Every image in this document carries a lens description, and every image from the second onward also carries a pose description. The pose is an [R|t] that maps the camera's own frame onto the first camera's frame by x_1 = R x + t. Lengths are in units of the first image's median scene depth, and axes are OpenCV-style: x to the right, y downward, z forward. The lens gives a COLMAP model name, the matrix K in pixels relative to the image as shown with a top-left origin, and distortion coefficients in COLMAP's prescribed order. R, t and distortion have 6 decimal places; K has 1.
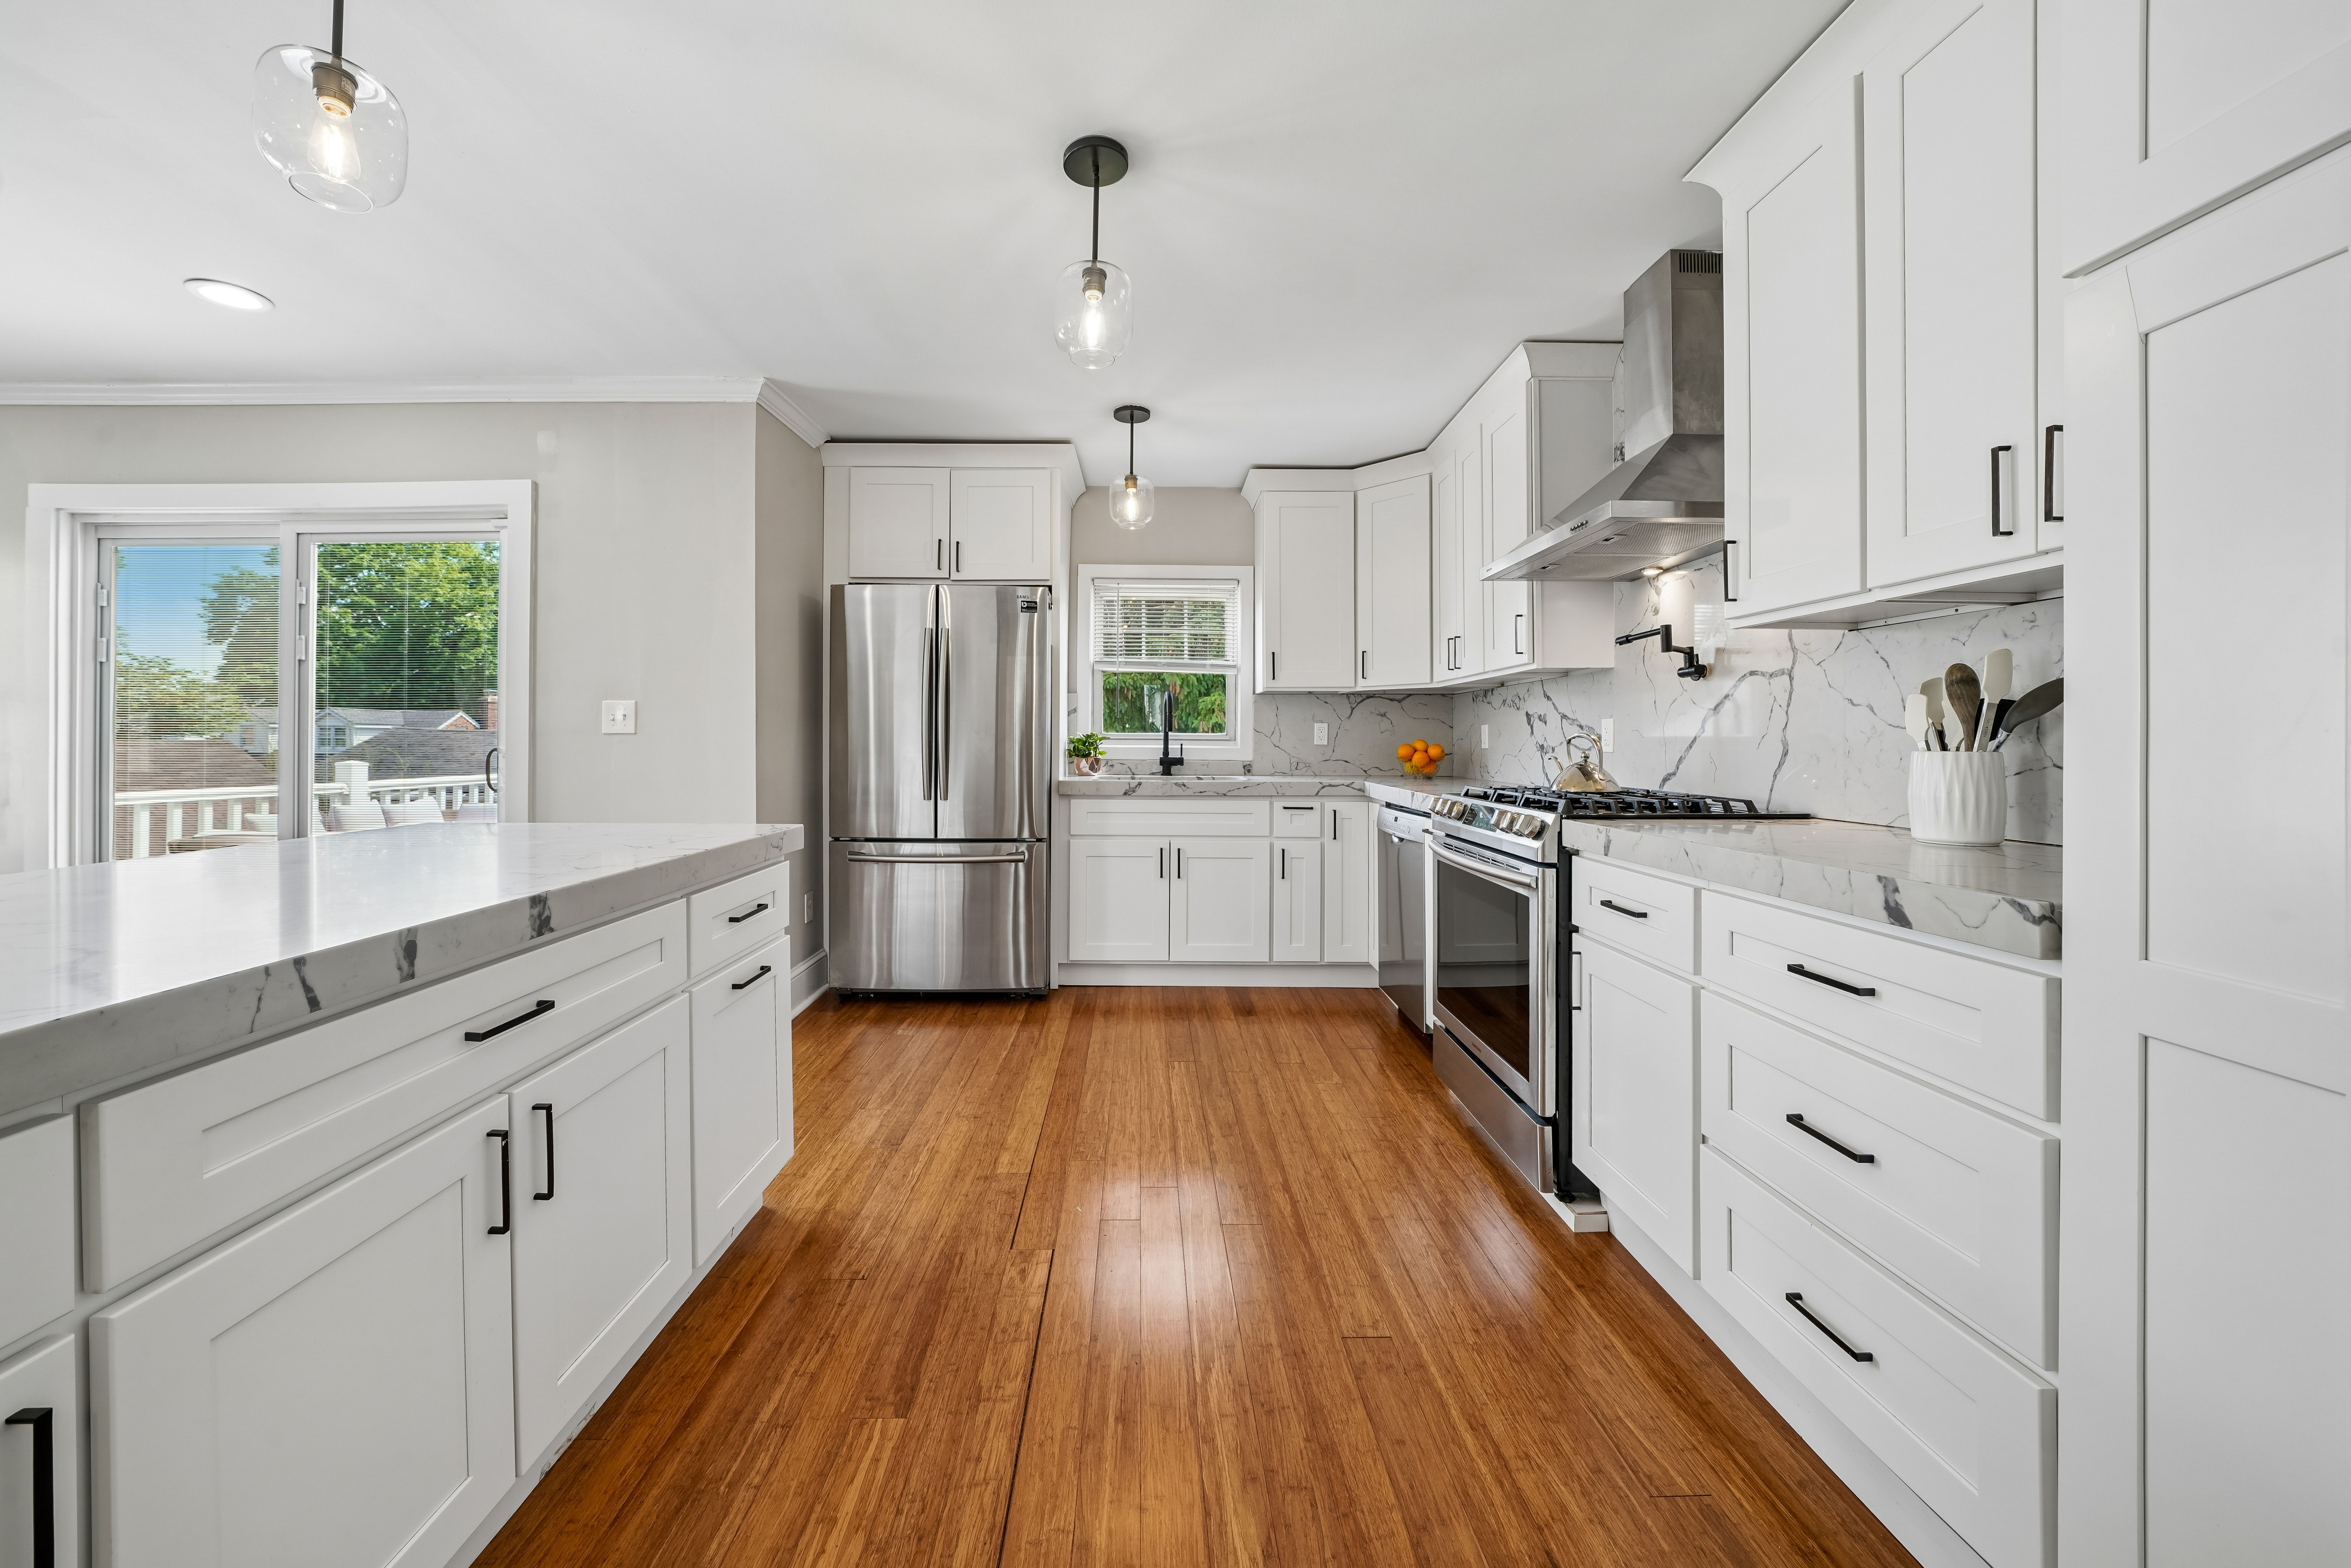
lens RADIAL K [[838.0, 0, 1123.2], [0, 838.0, 743.6], [0, 0, 1]] dist [-0.001309, -0.000089]
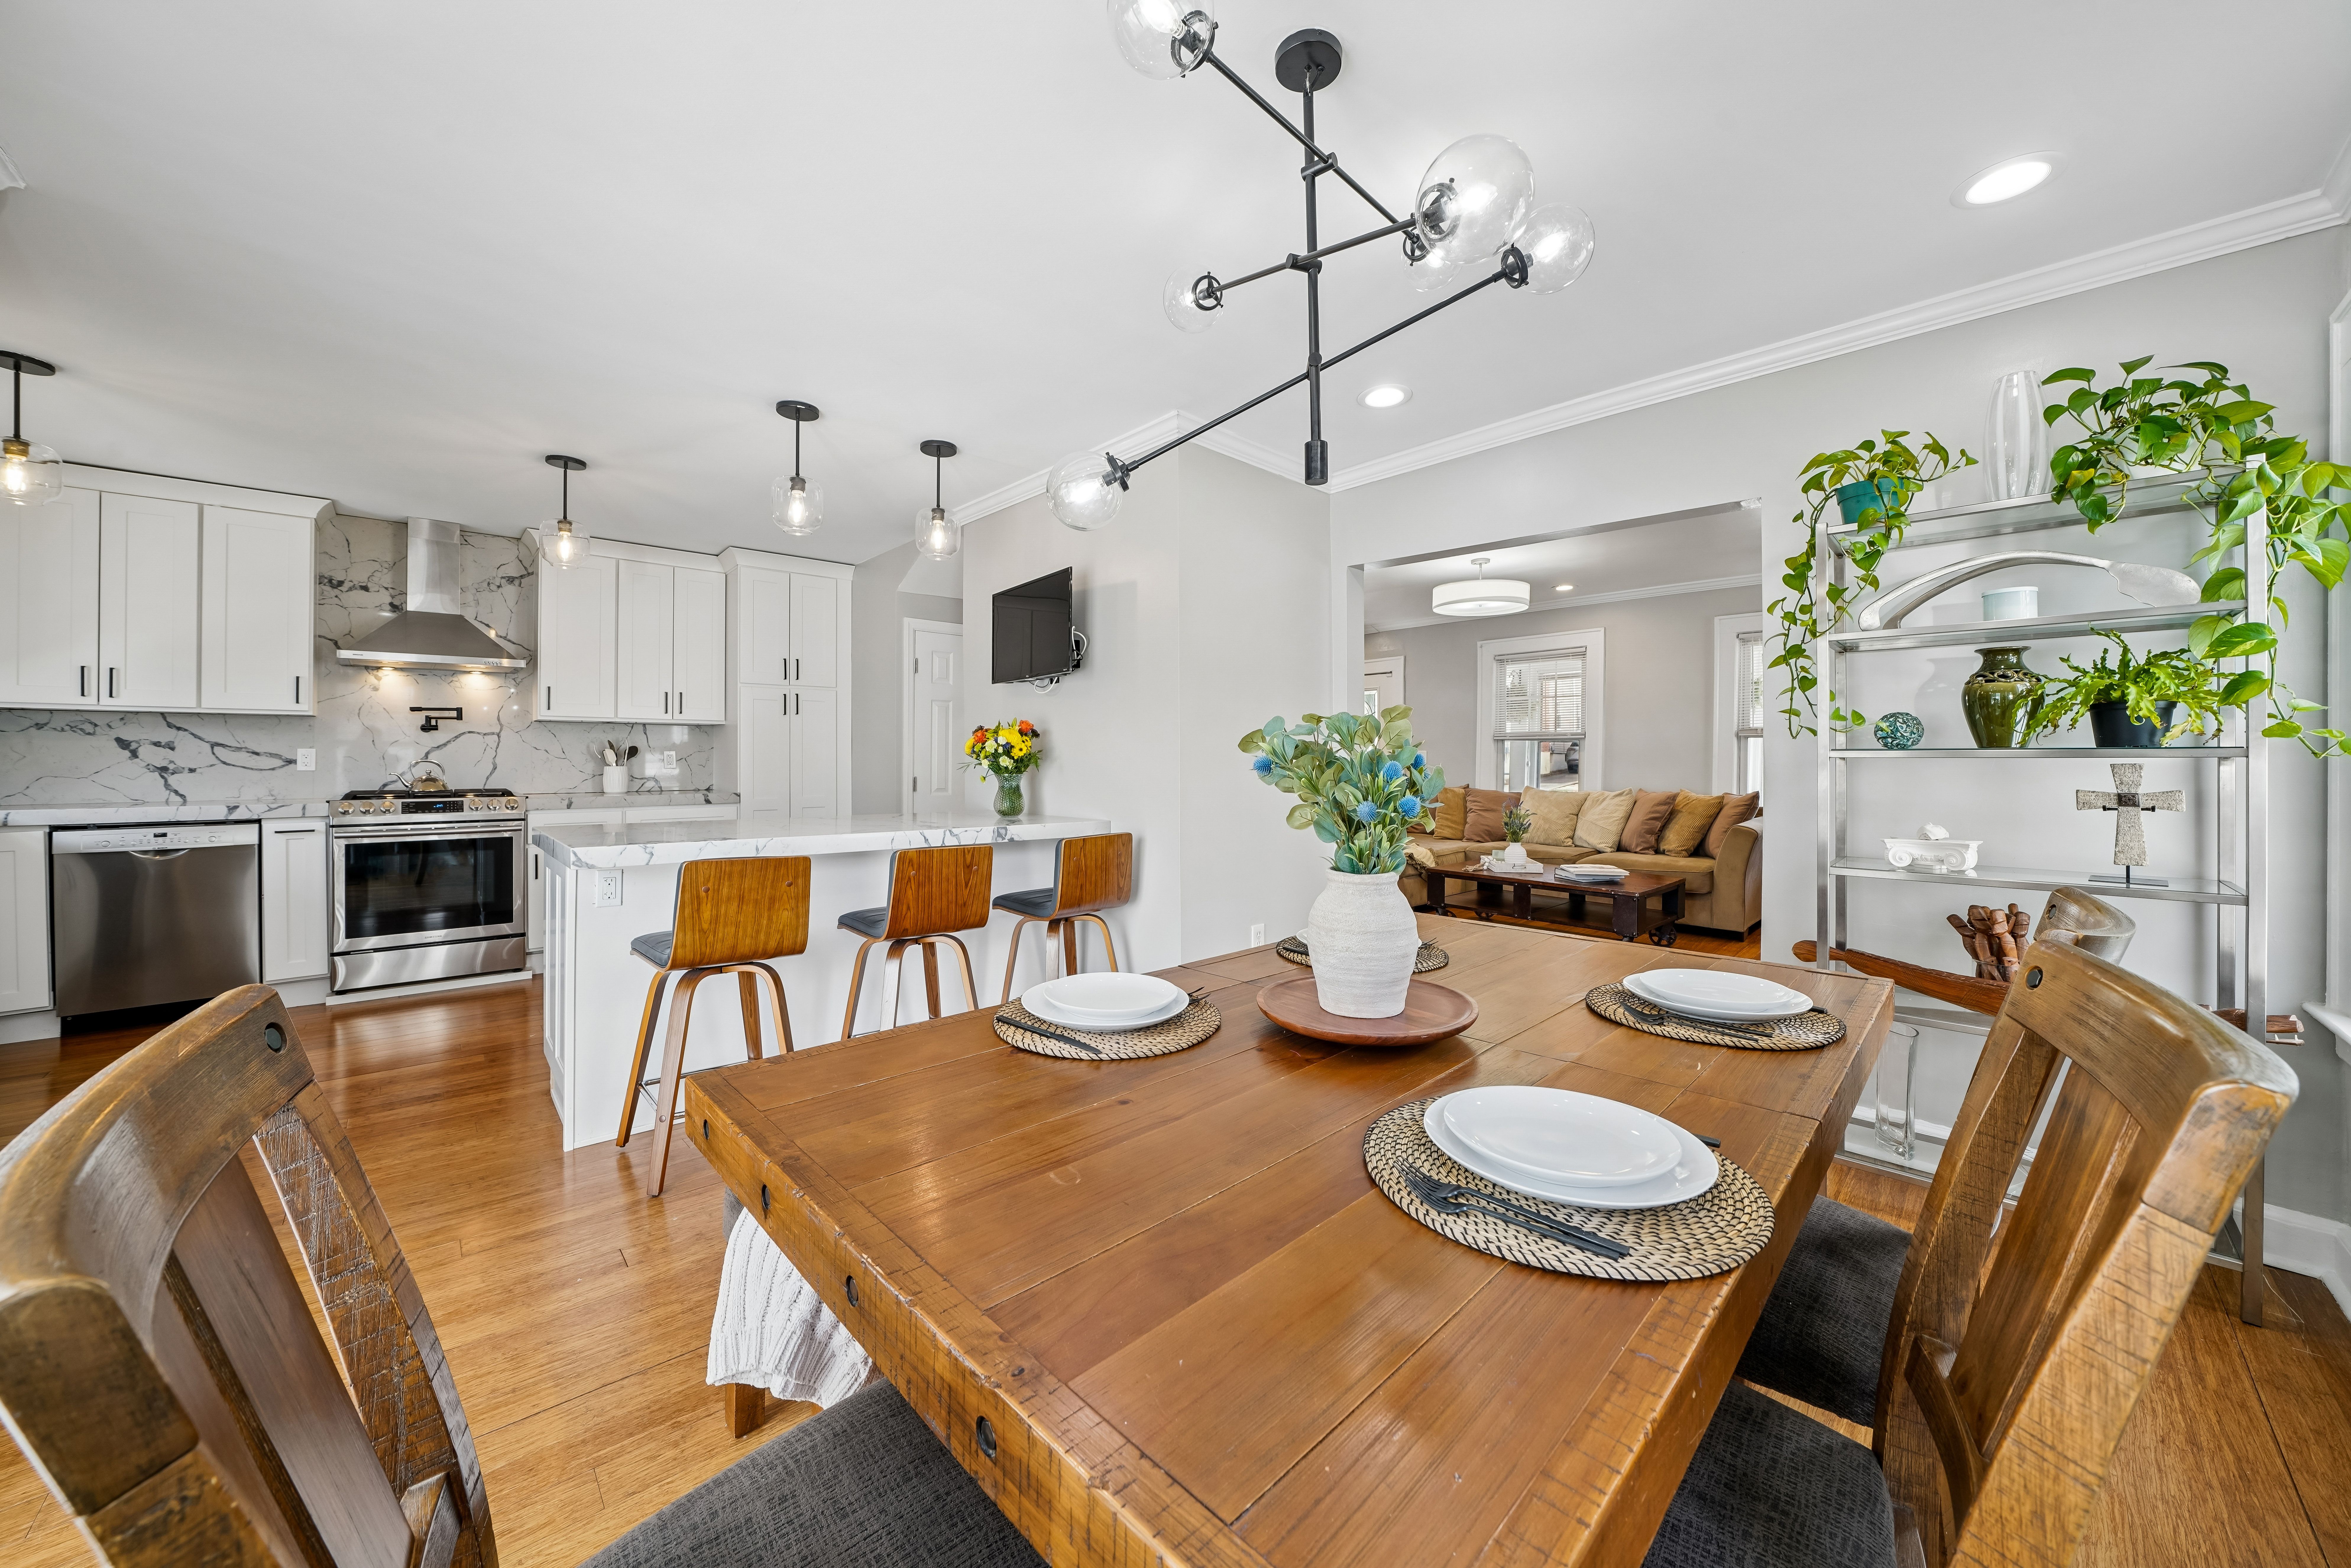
lens RADIAL K [[833.6, 0, 1160.3], [0, 833.6, 752.8], [0, 0, 1]] dist [-0.027975, 0.004068]
pose [[-0.686085, 0.002677, 0.727516, -2.507343], [-0.000596, 0.999991, -0.004242, -0.027609], [-0.727521, -0.003344, -0.686078, 1.409790]]
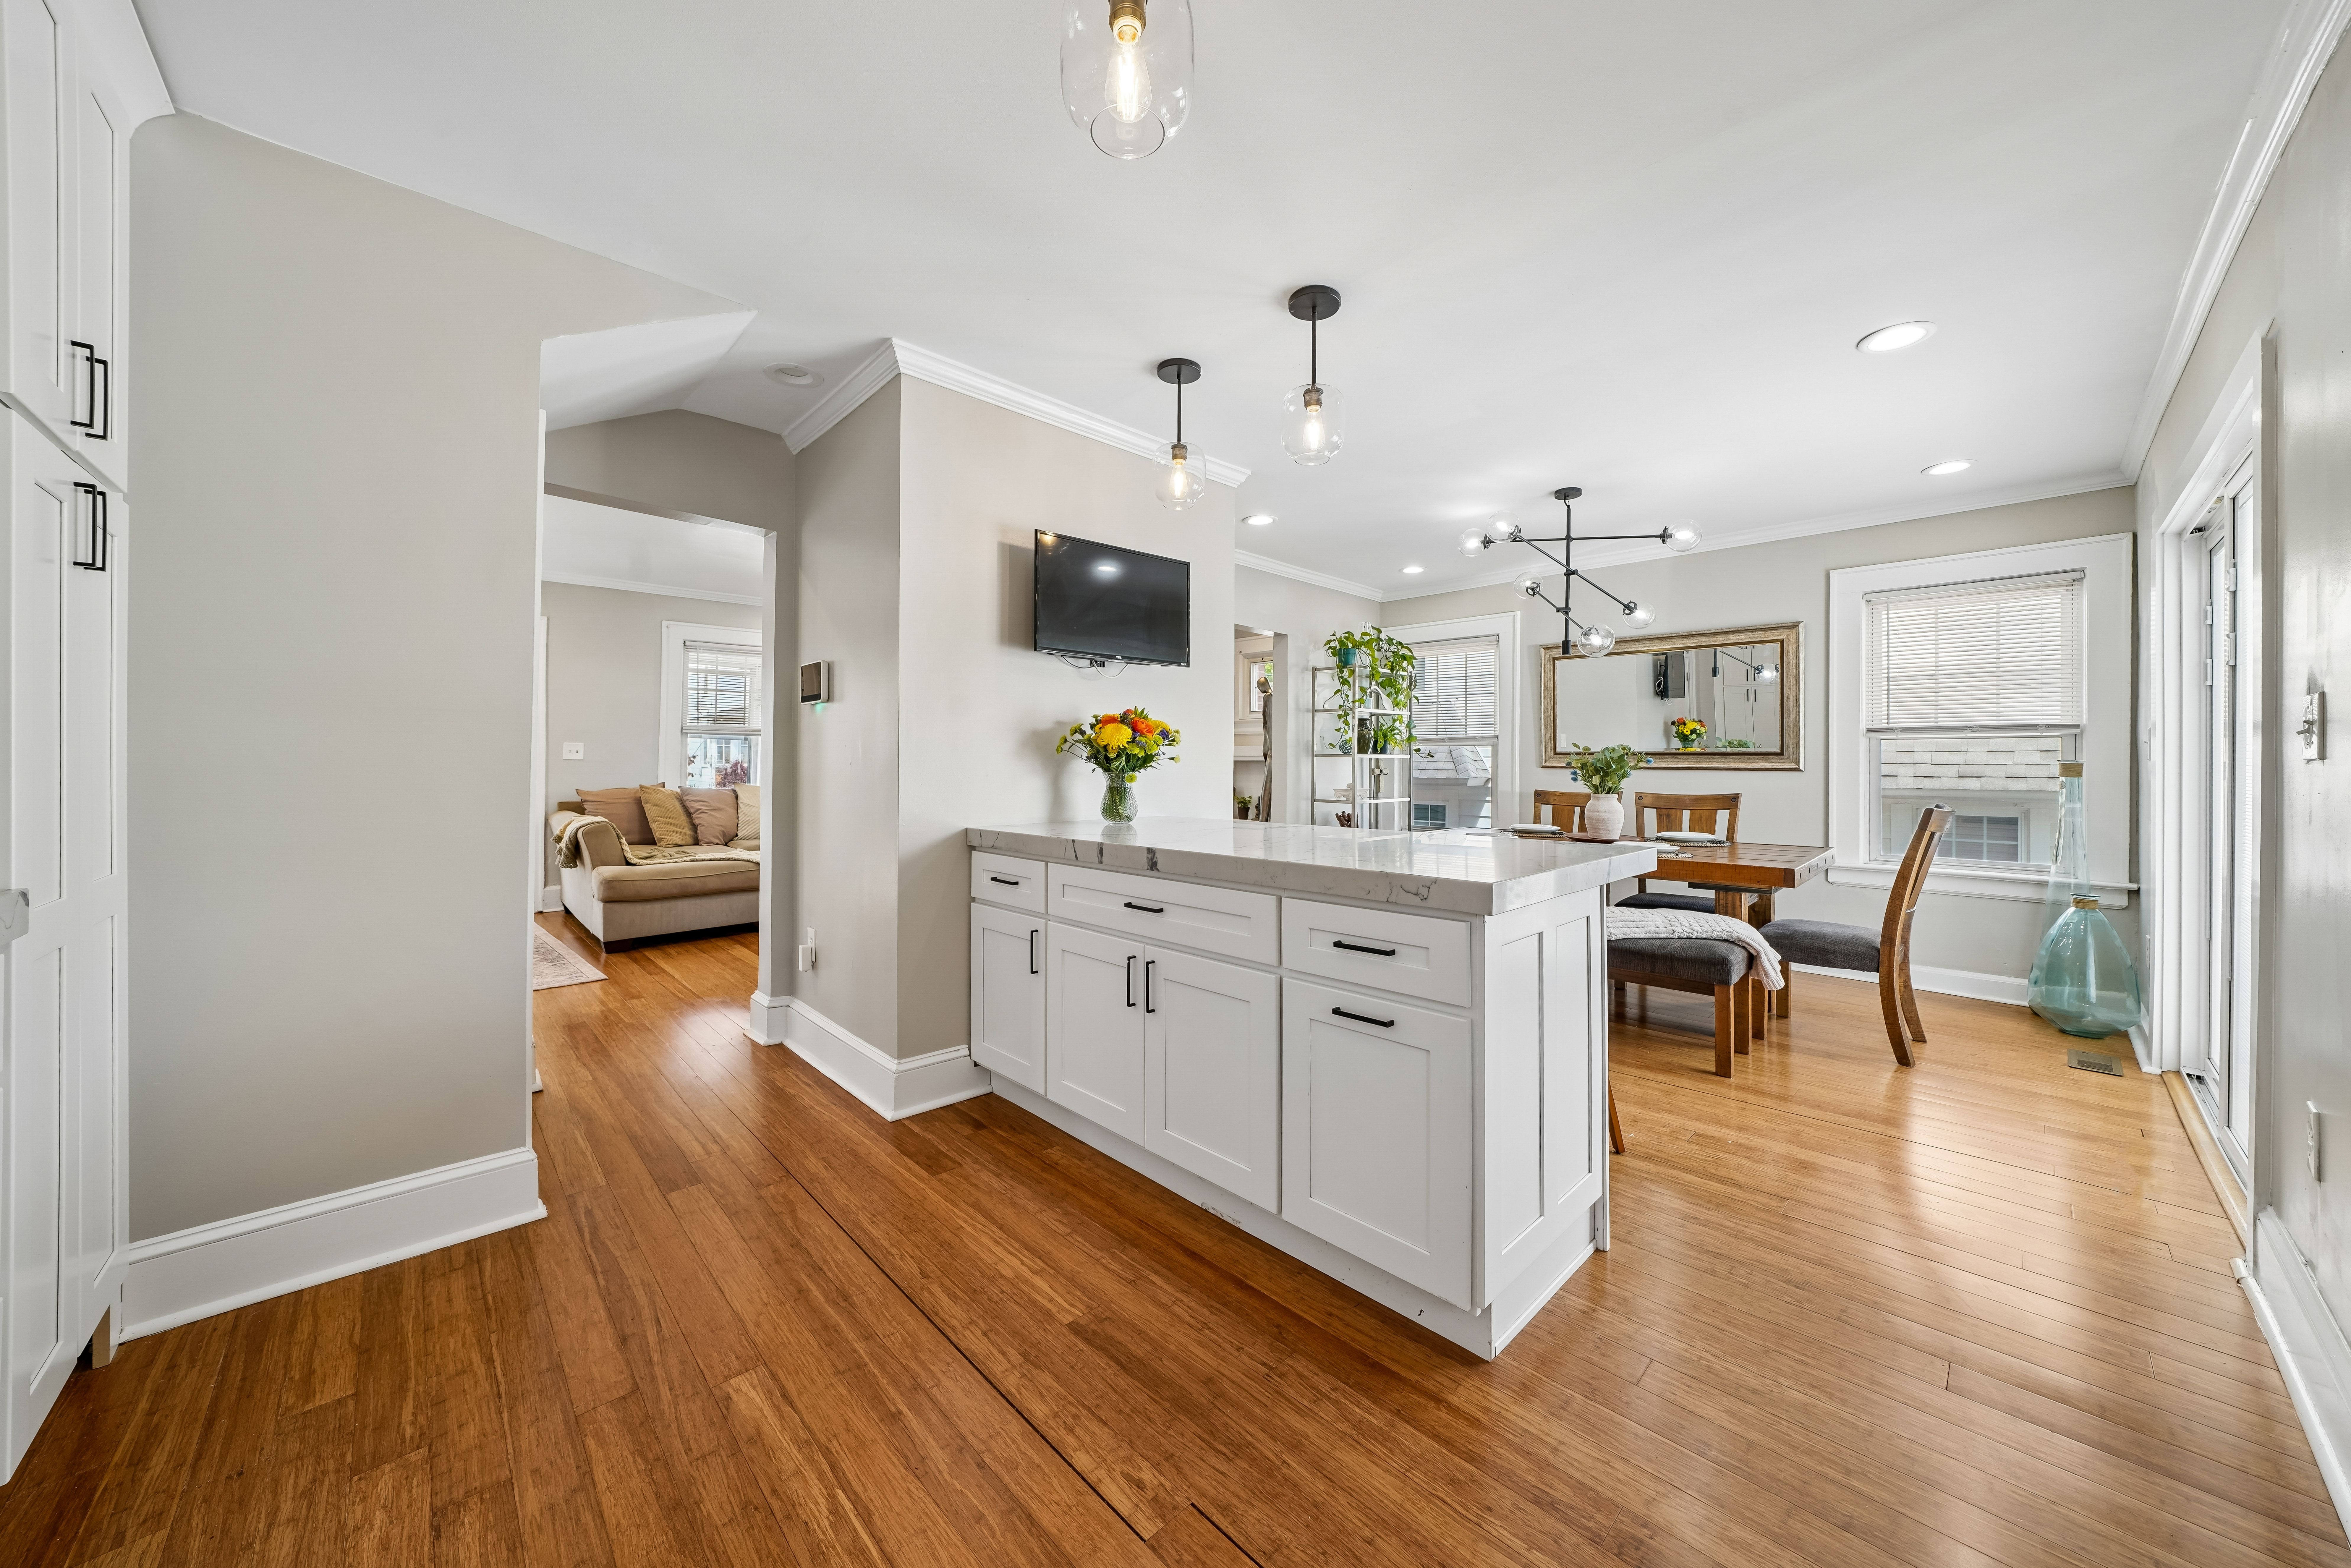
lens RADIAL K [[820.4, 0, 1159.4], [0, 820.4, 768.2], [0, 0, 1]] dist [-0.017967, -0.000111]
pose [[-0.716609, -0.002881, -0.697469, 0.368900], [-0.007910, 0.999961, 0.003997, -0.001732], [0.697431, 0.008382, -0.716603, 1.535074]]
